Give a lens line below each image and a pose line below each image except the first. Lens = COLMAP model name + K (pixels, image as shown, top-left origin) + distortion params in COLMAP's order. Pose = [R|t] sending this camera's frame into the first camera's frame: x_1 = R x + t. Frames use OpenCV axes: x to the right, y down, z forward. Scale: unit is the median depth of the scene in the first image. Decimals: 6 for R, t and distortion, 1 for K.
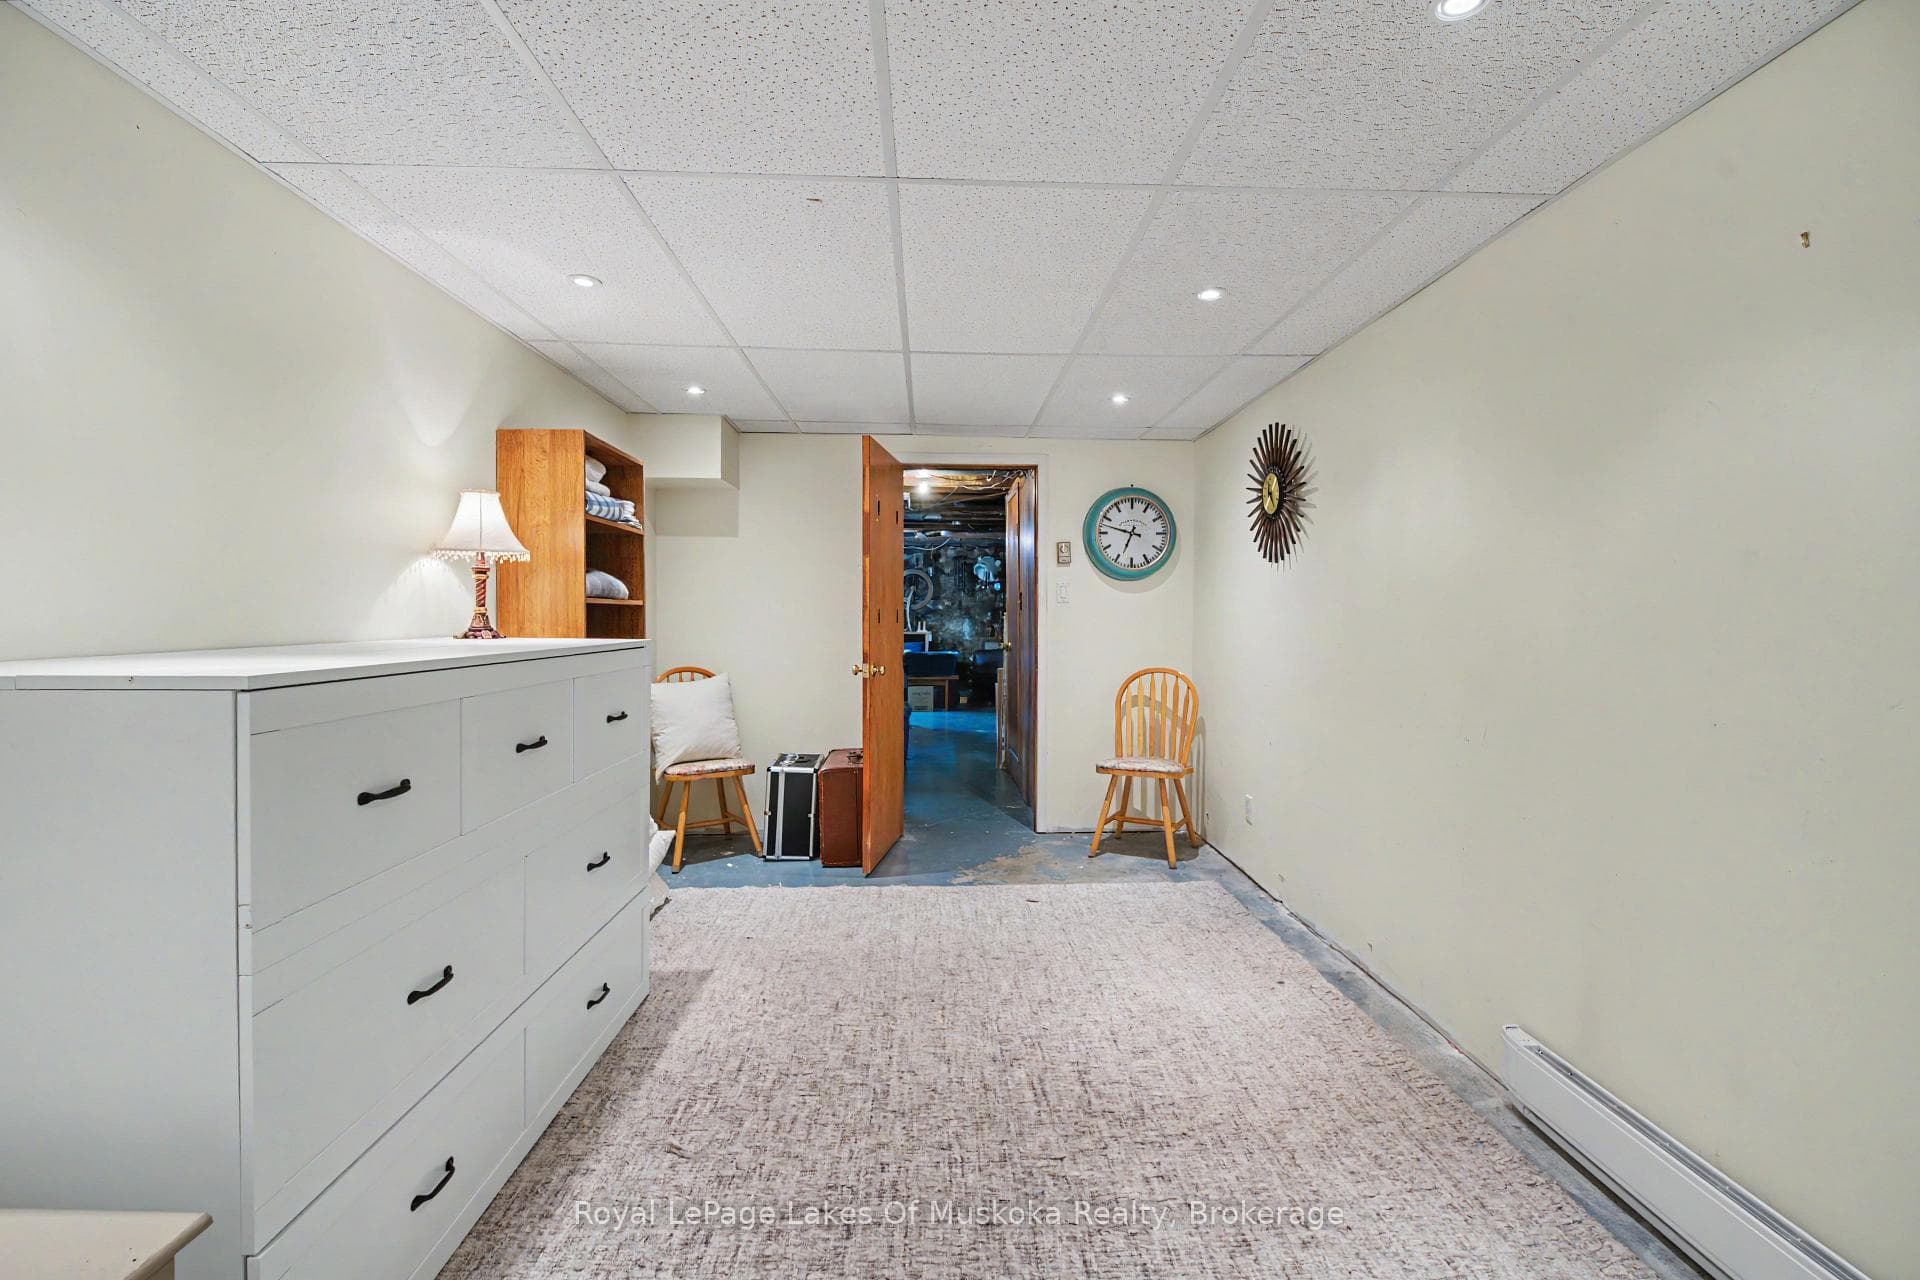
lens RADIAL K [[852.2, 0, 956.4], [0, 852.2, 635.1], [0, 0, 1]] dist [-0.003338, -0.000431]
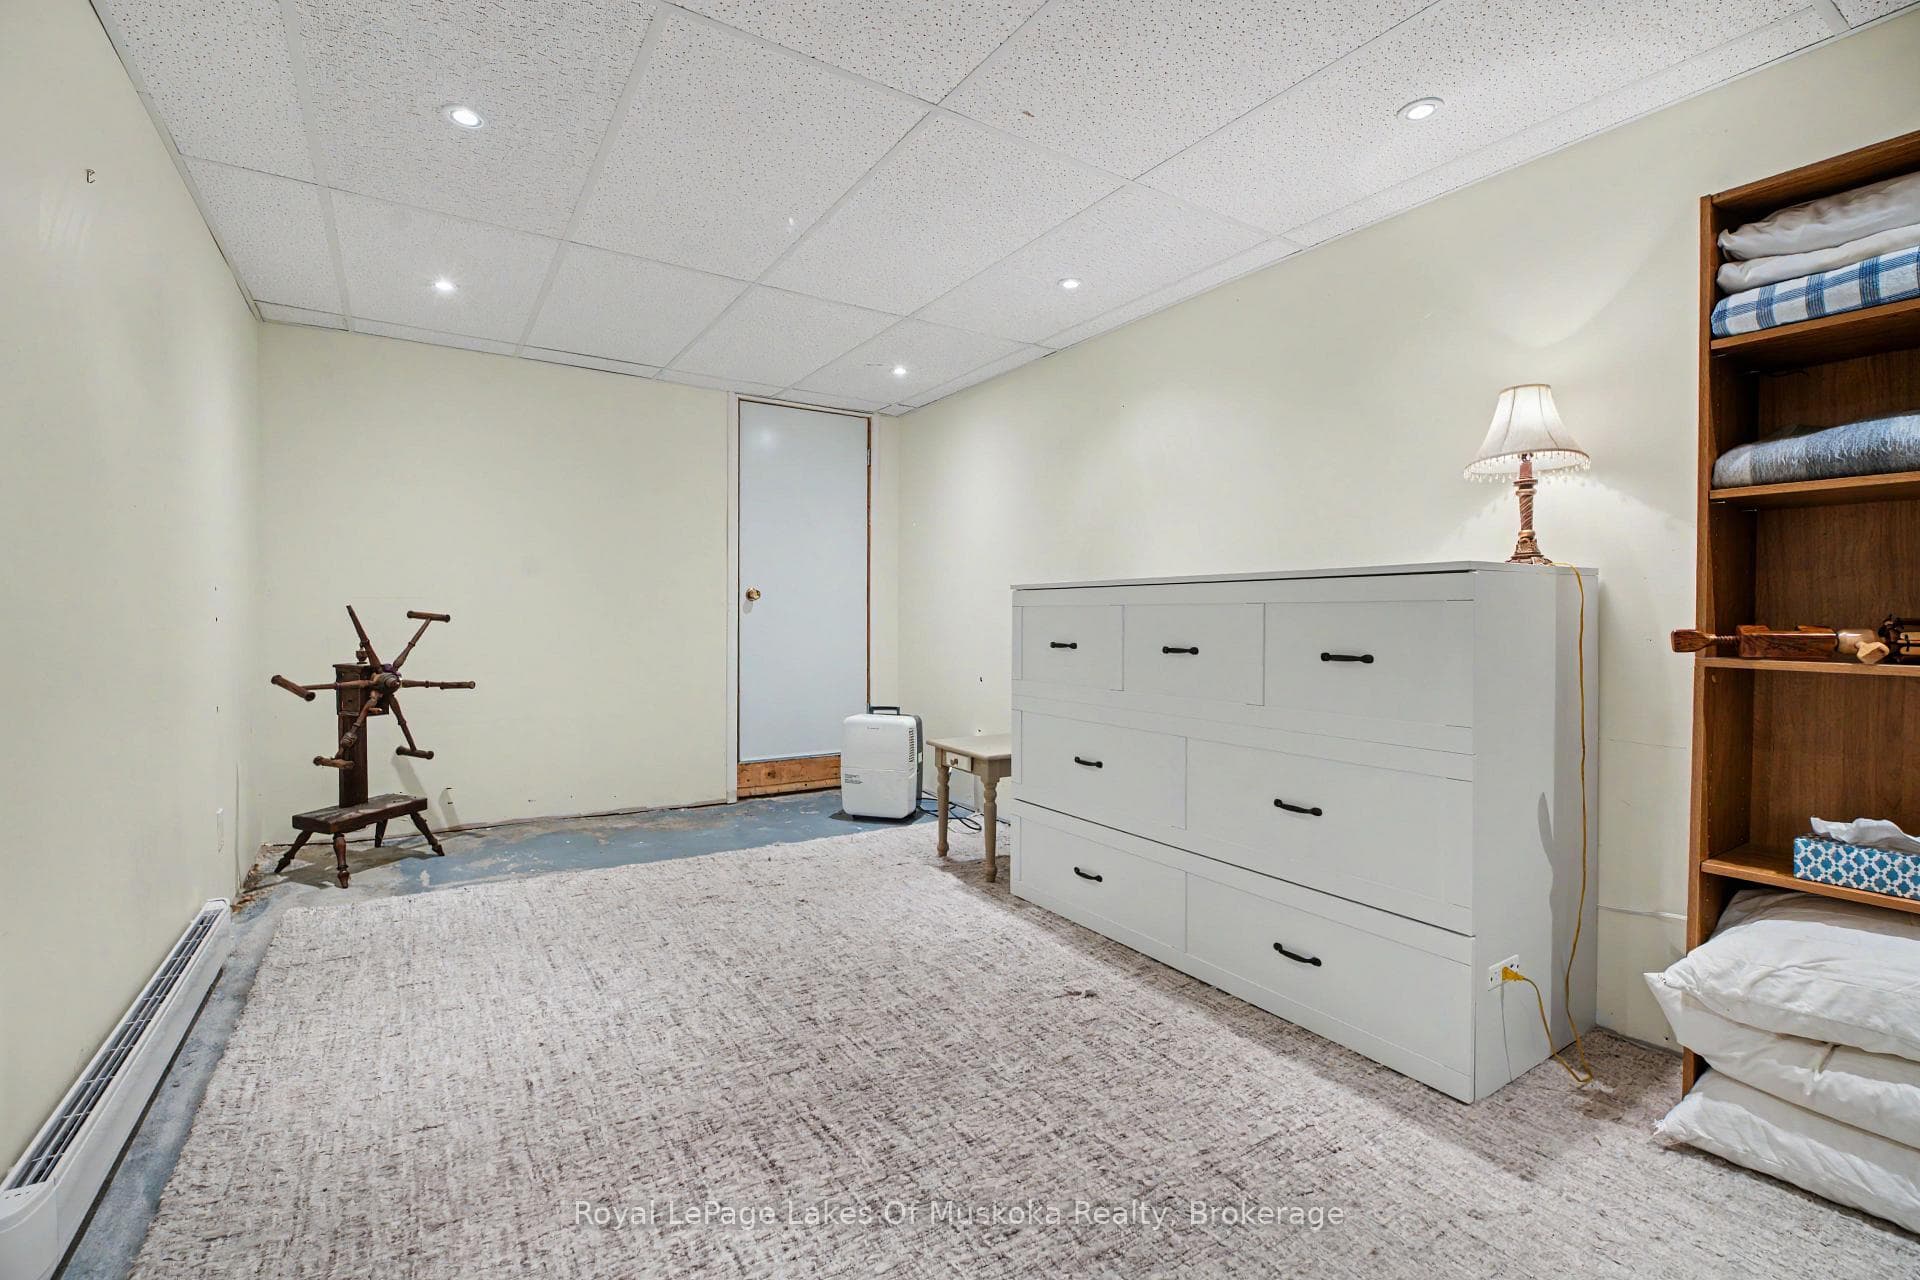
lens RADIAL K [[852.2, 0, 953.7], [0, 852.2, 629.5], [0, 0, 1]] dist [-0.003338, -0.000431]
pose [[-0.859174, -0.005571, -0.511653, 0.193608], [-0.022146, 0.999409, 0.026305, 0.031692], [0.511204, 0.033932, -0.858790, 0.843878]]
